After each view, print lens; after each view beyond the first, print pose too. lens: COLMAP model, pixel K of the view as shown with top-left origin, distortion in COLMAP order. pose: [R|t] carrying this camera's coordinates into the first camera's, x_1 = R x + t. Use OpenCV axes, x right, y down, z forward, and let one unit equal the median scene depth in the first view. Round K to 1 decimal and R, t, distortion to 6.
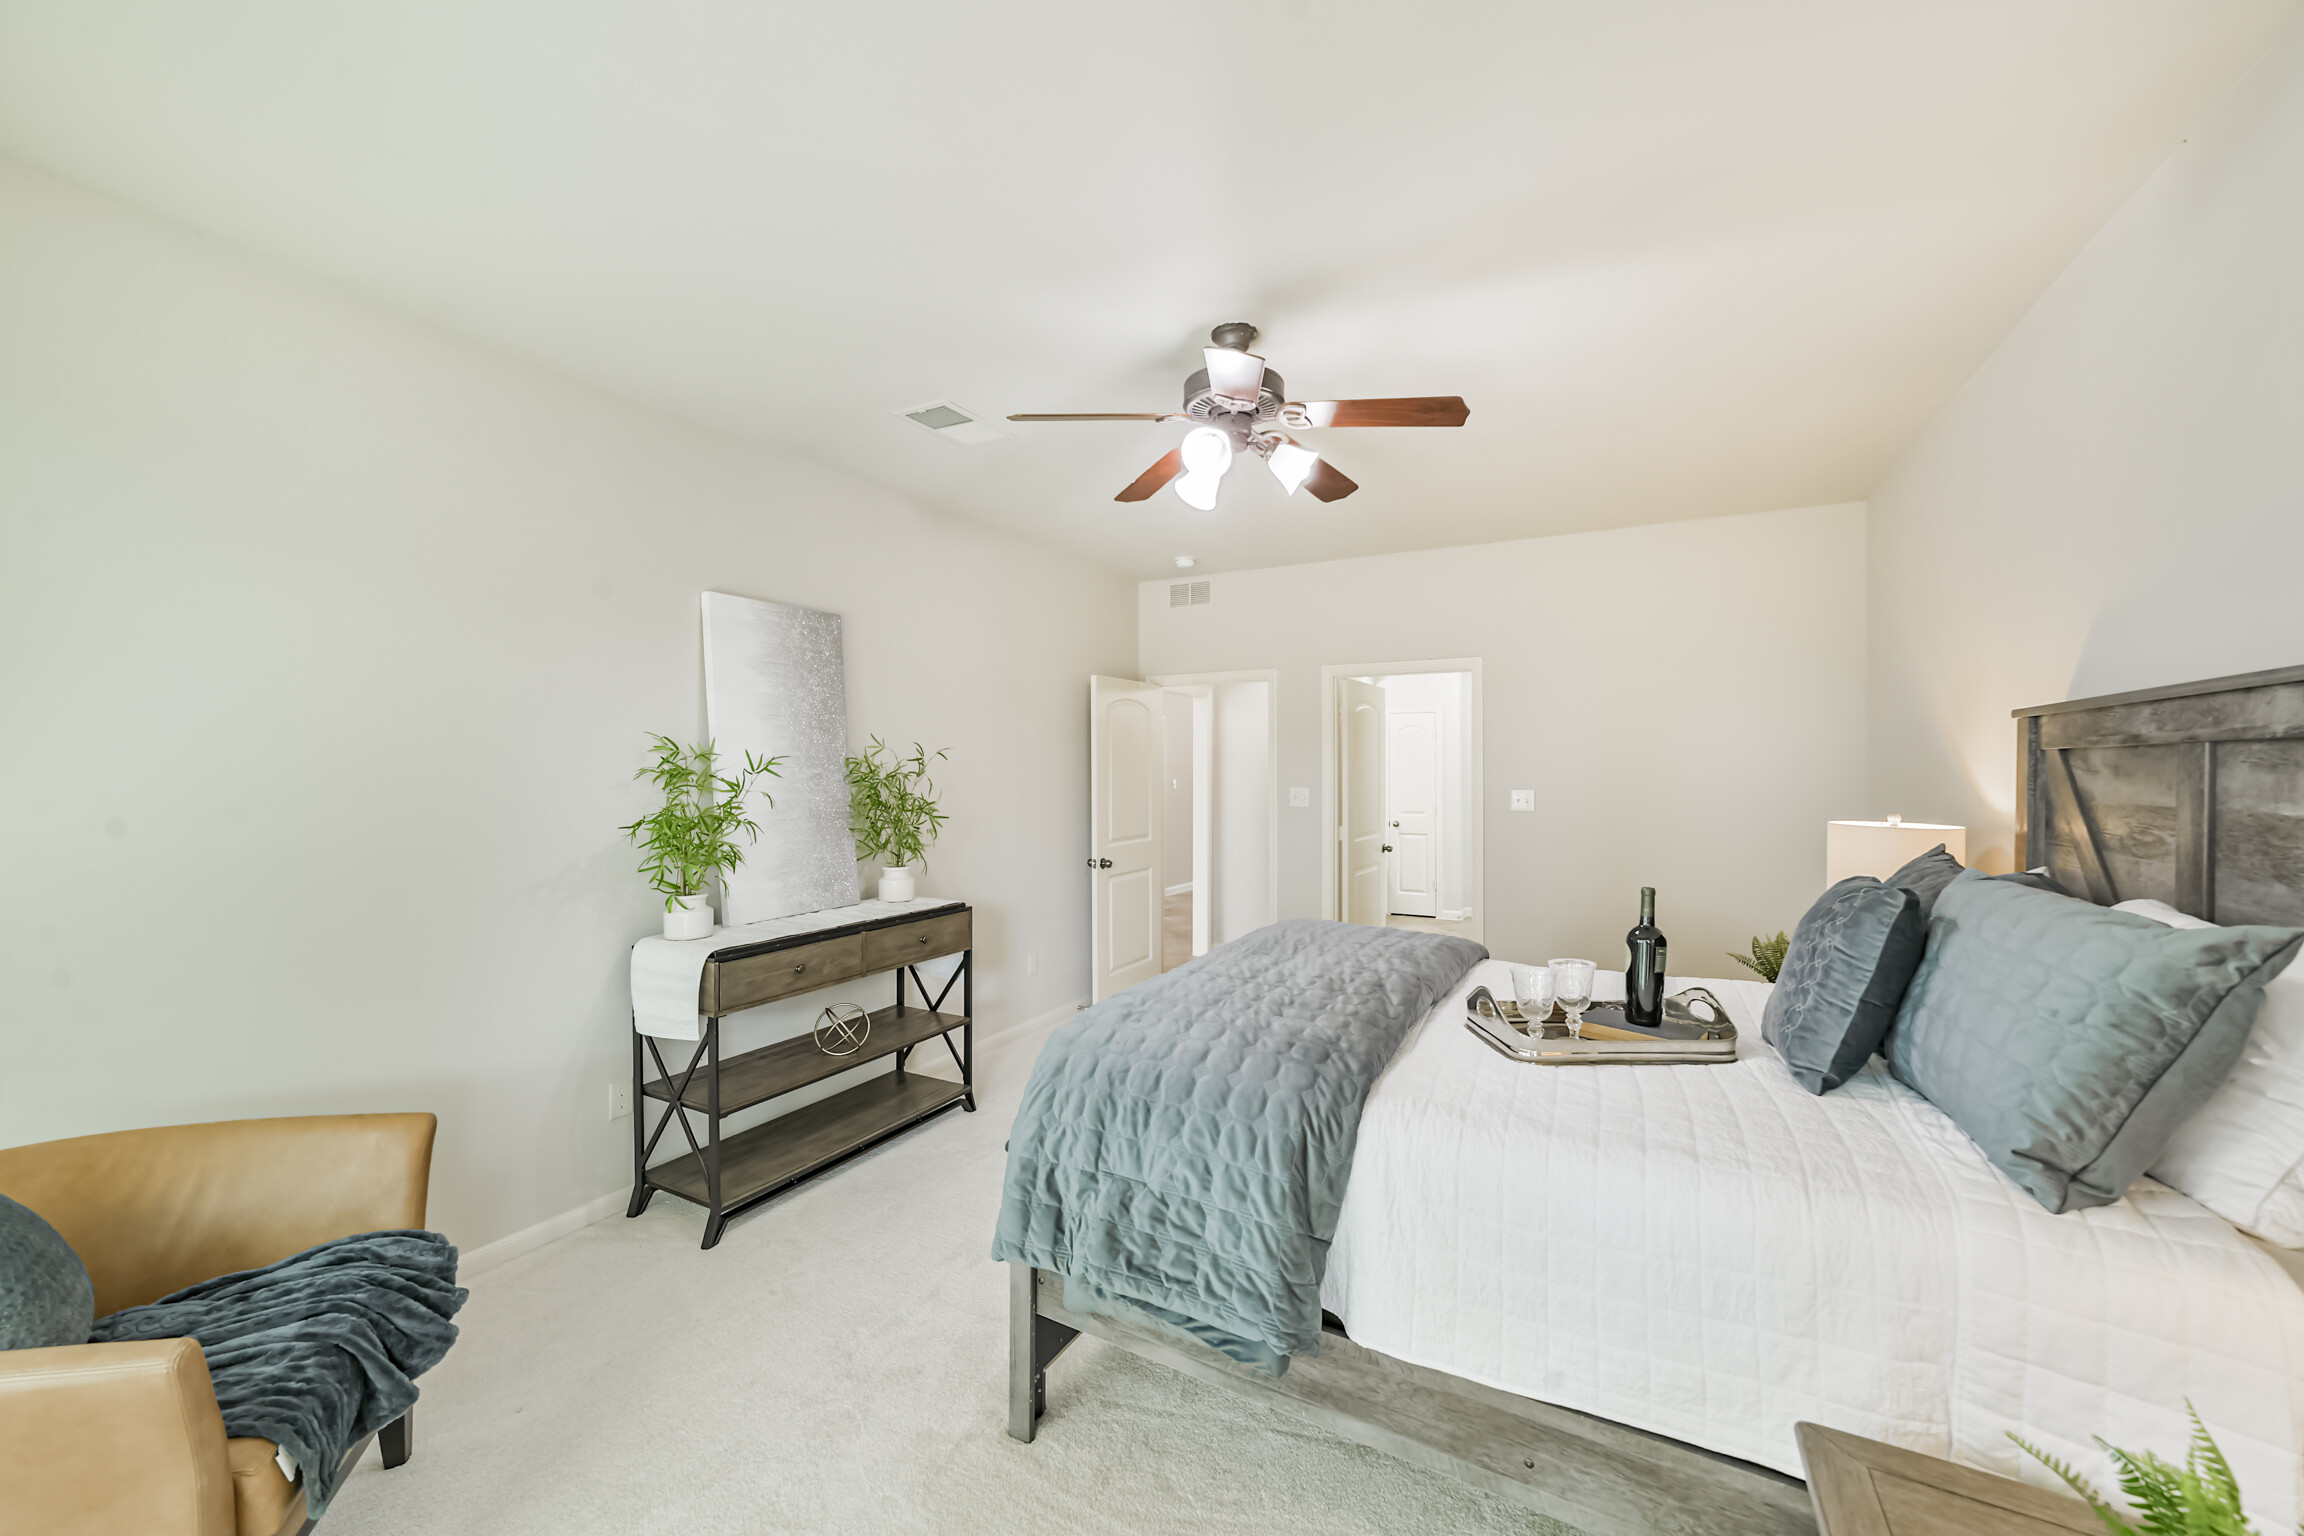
lens RADIAL K [[894.5, 0, 1156.9], [0, 894.5, 780.8], [0, 0, 1]] dist [-0.019474, 0.009382]
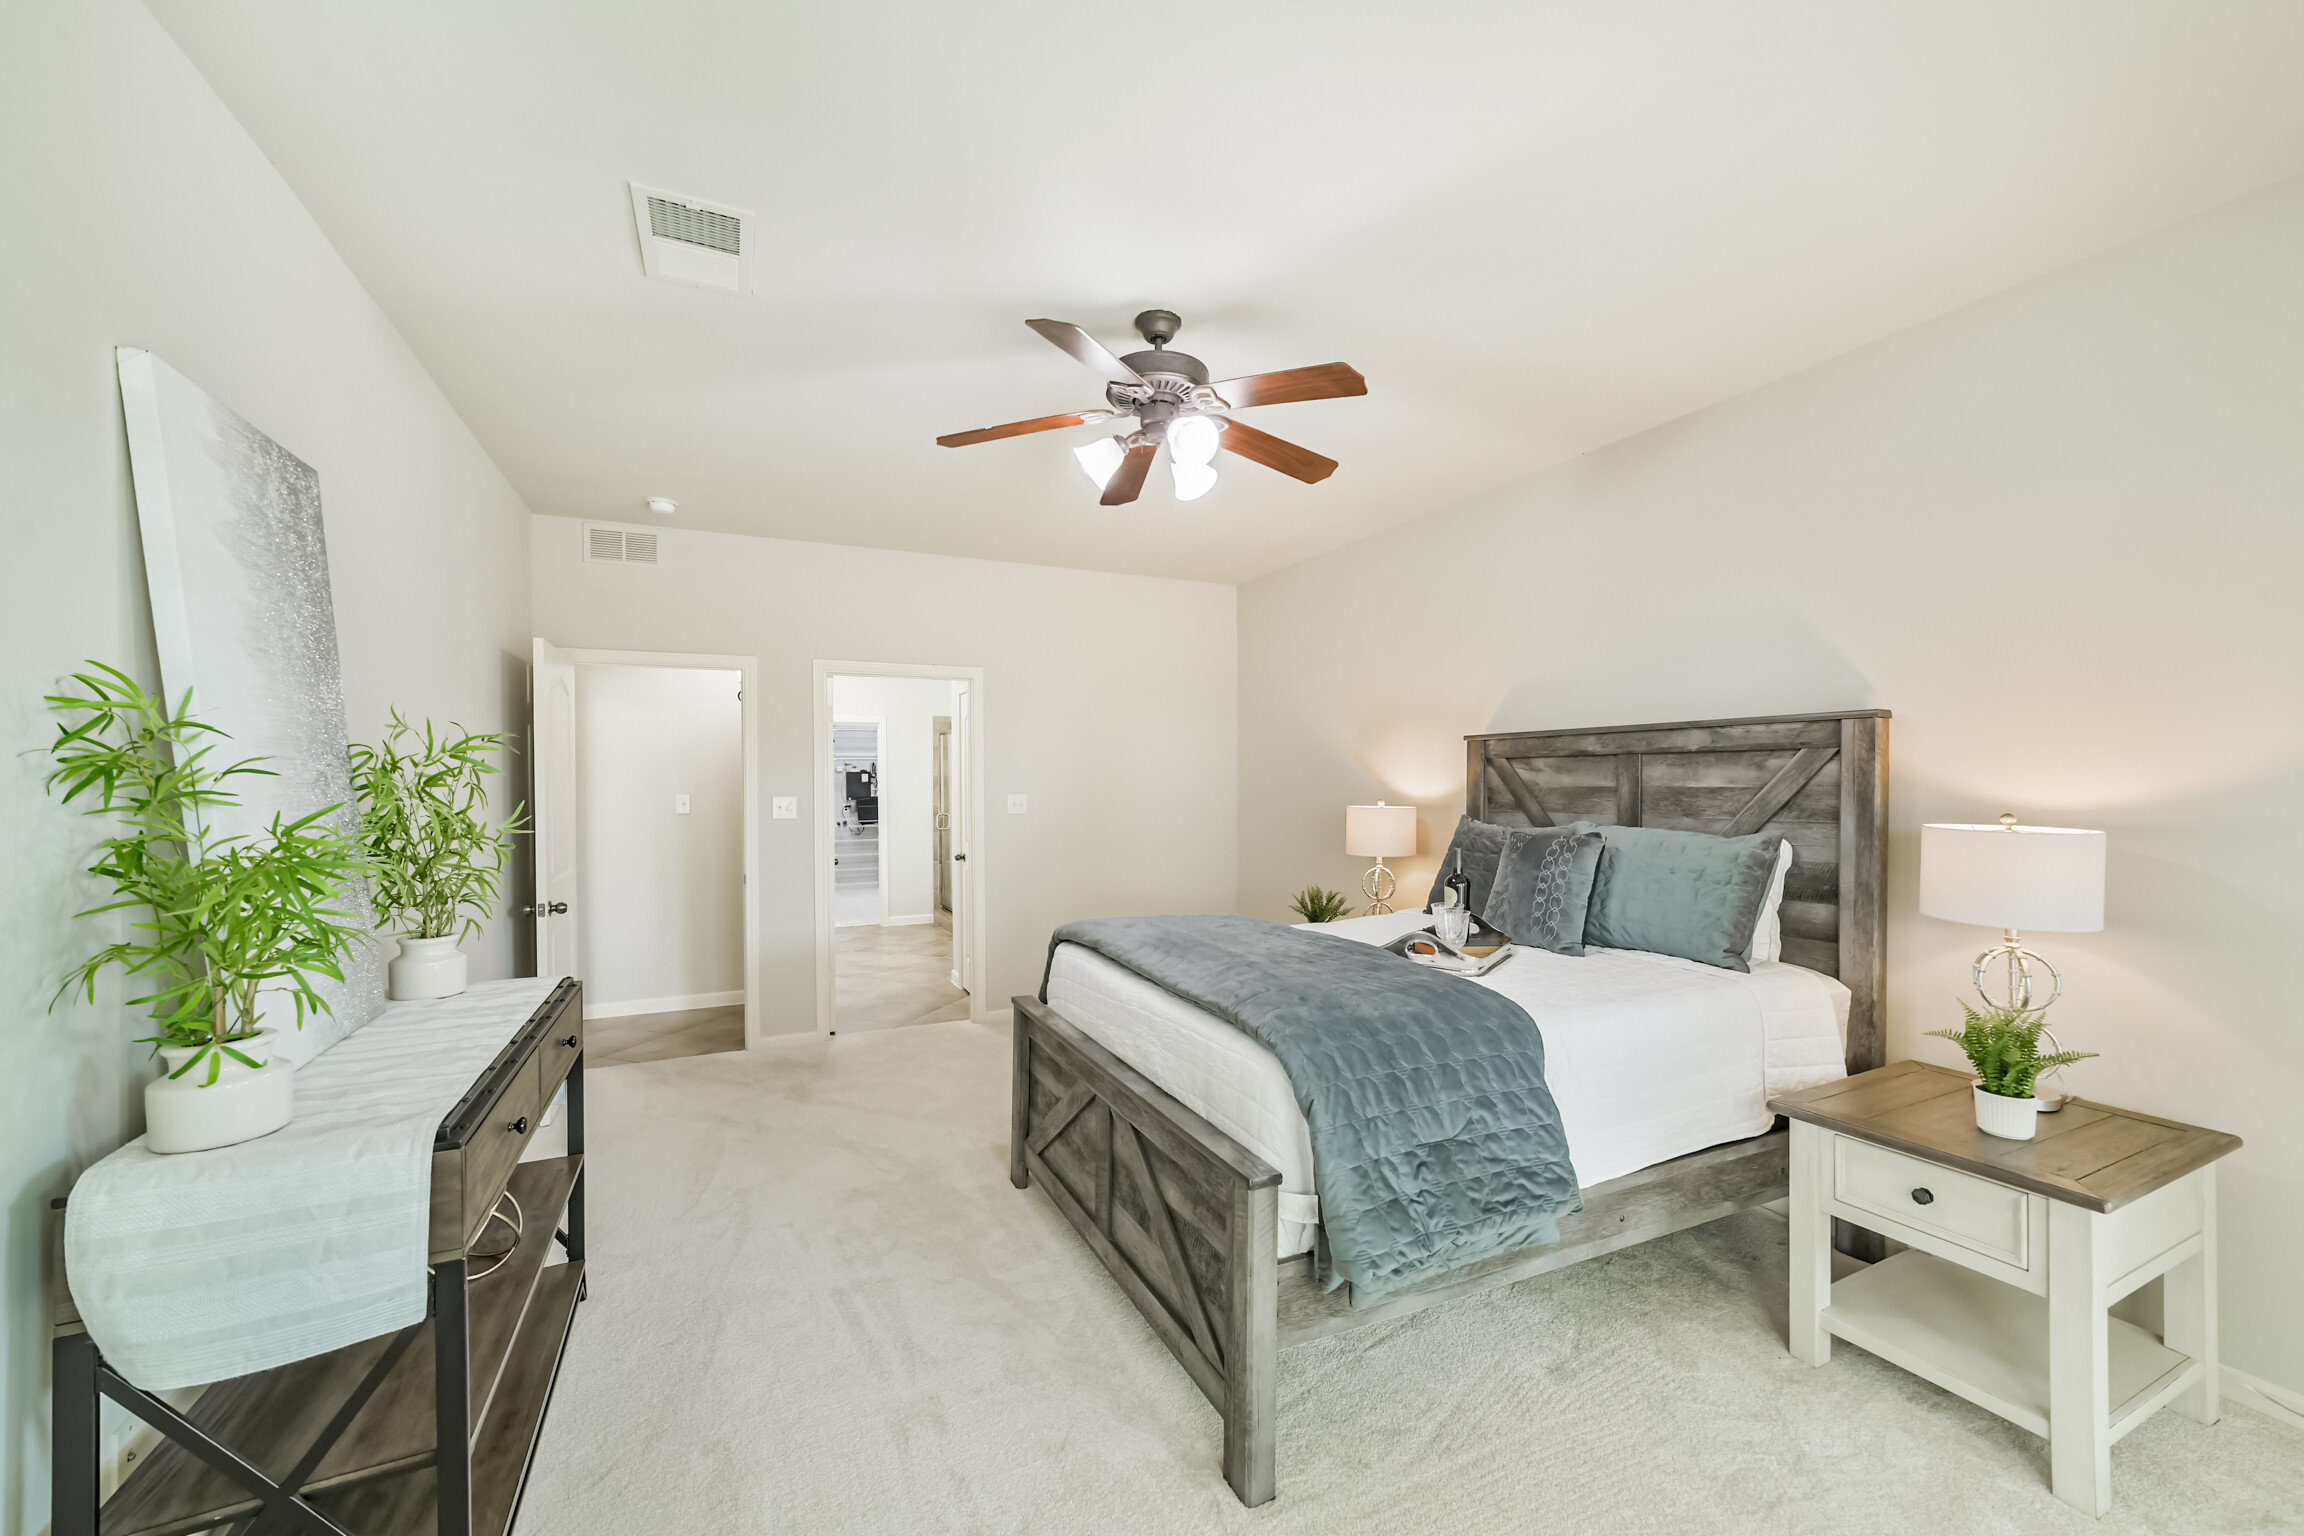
lens RADIAL K [[894.5, 0, 1156.9], [0, 894.5, 780.8], [0, 0, 1]] dist [-0.019474, 0.009382]
pose [[0.576931, -0.002508, 0.816789, -0.834177], [0.015410, 0.999851, -0.007815, 0.013097], [-0.816648, 0.017095, 0.576883, 0.496660]]
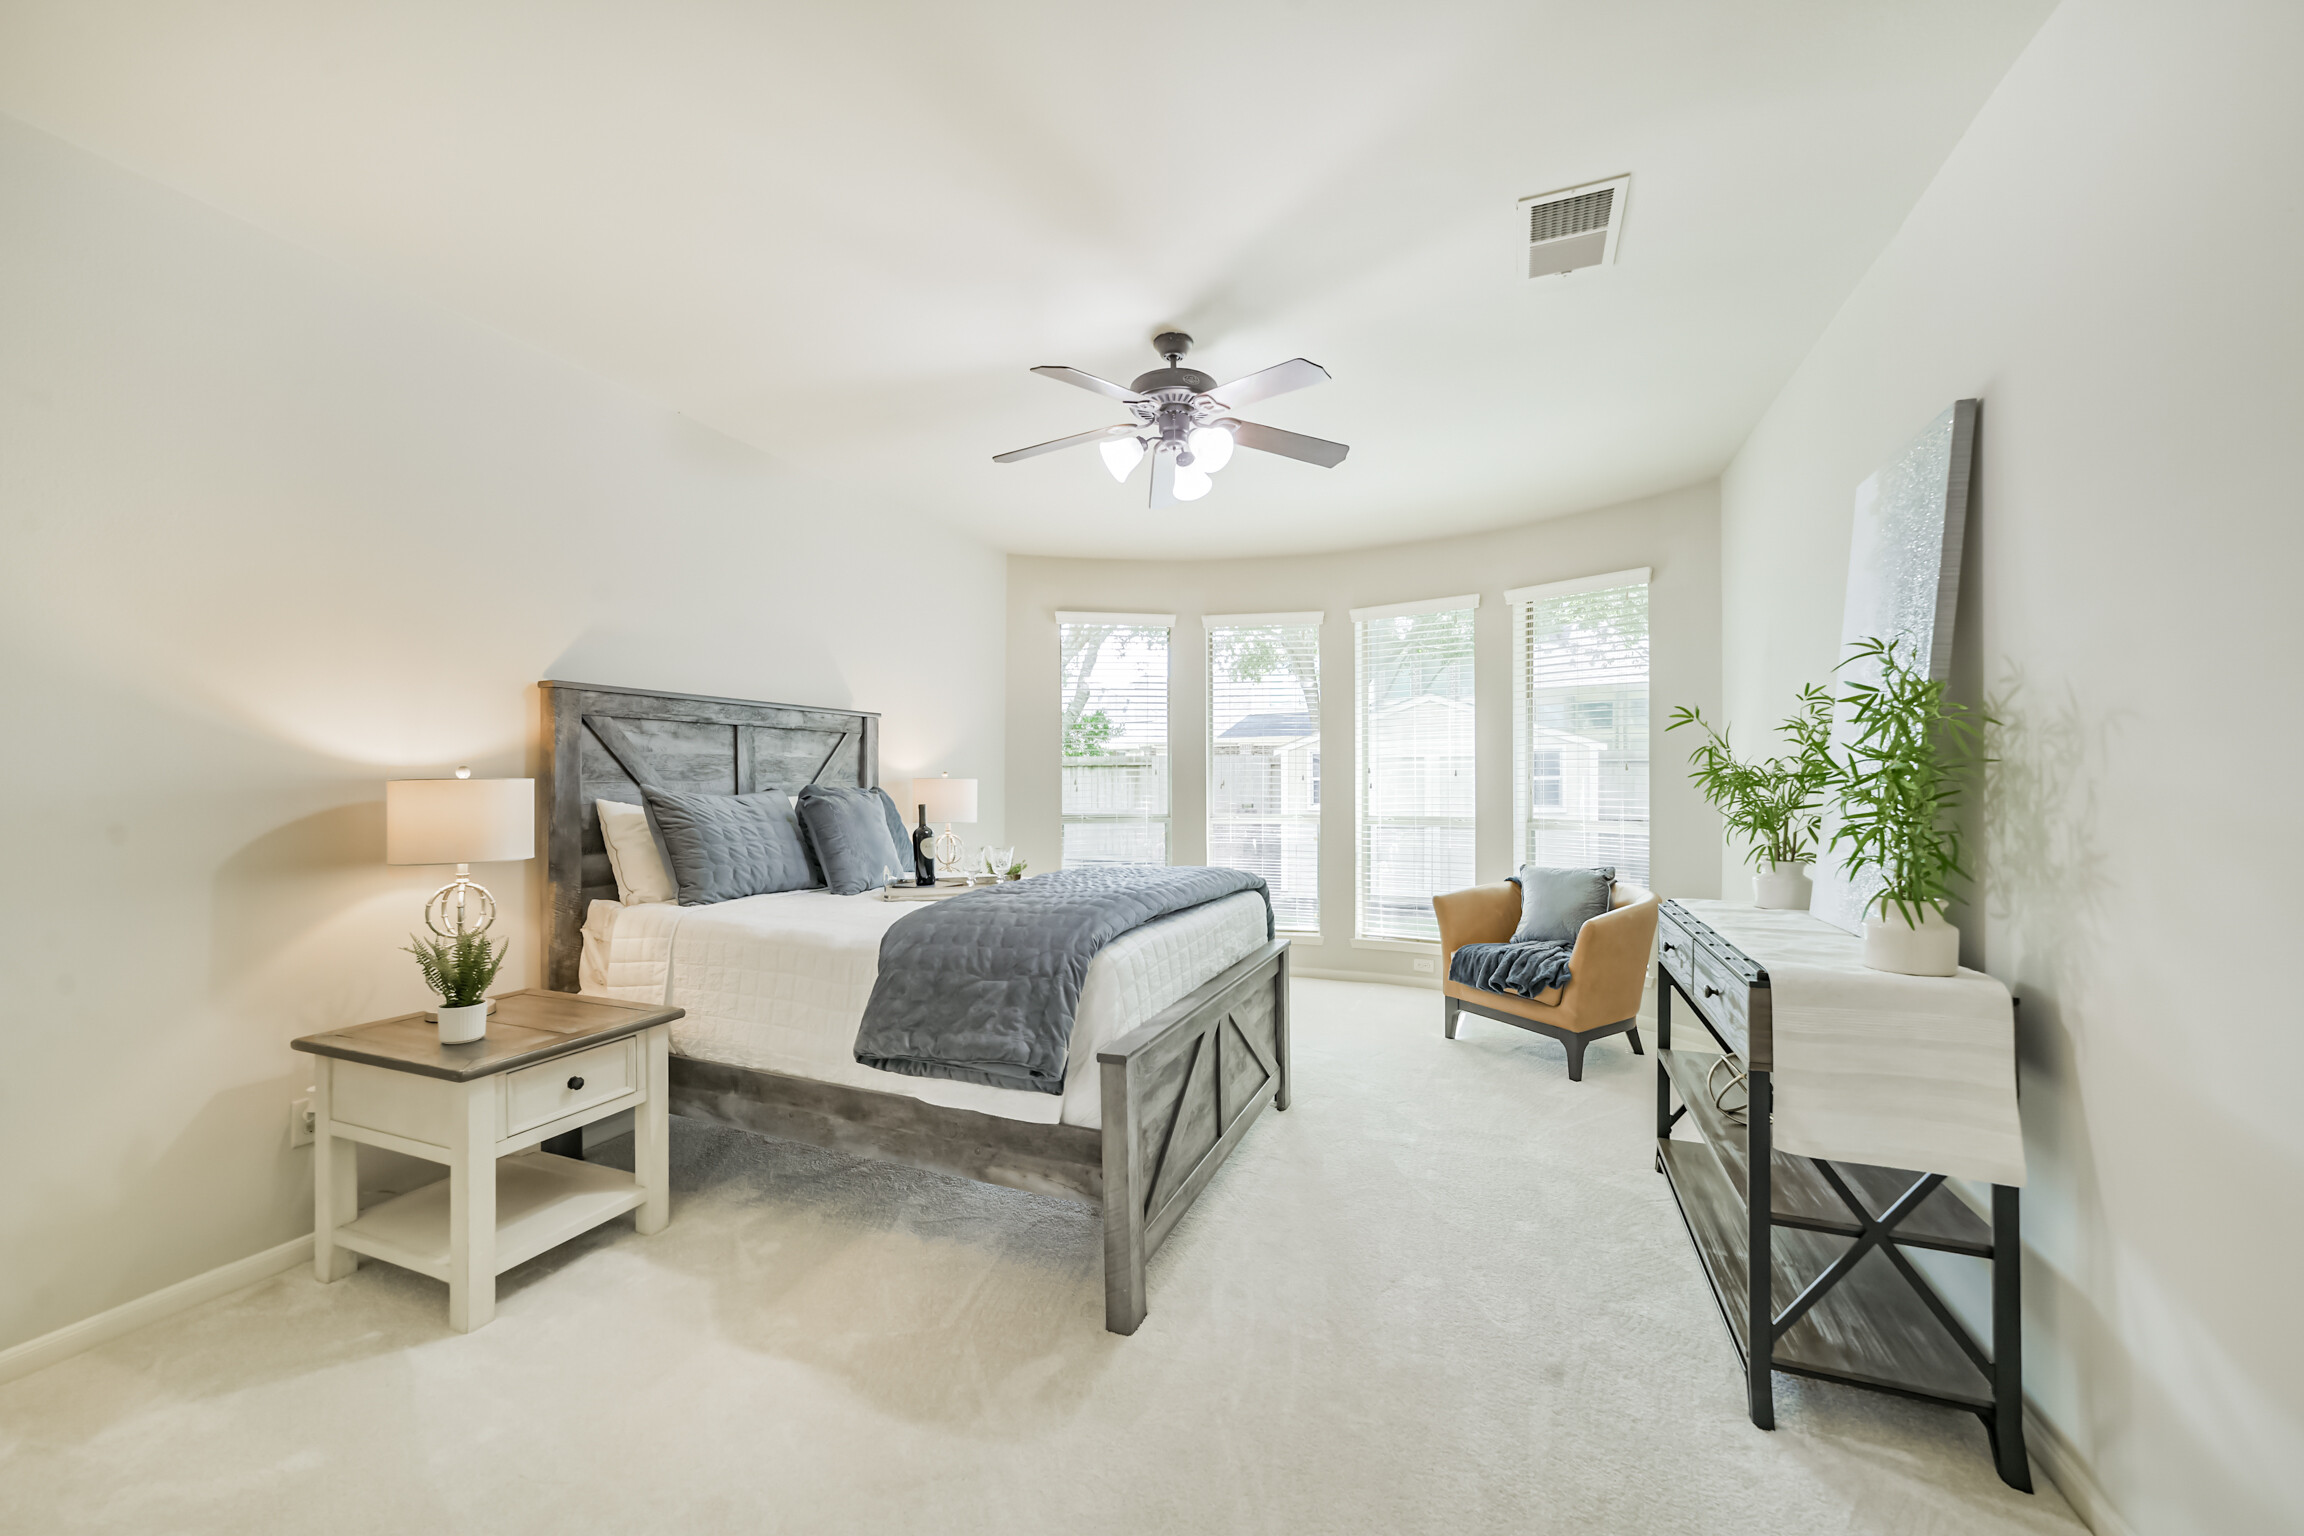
lens RADIAL K [[894.5, 0, 1156.9], [0, 894.5, 780.8], [0, 0, 1]] dist [-0.019474, 0.009382]
pose [[-0.992842, 0.006159, -0.119276, 0.273806], [0.004275, 0.999862, 0.016044, 0.047209], [0.119359, 0.015419, -0.992731, 2.428013]]
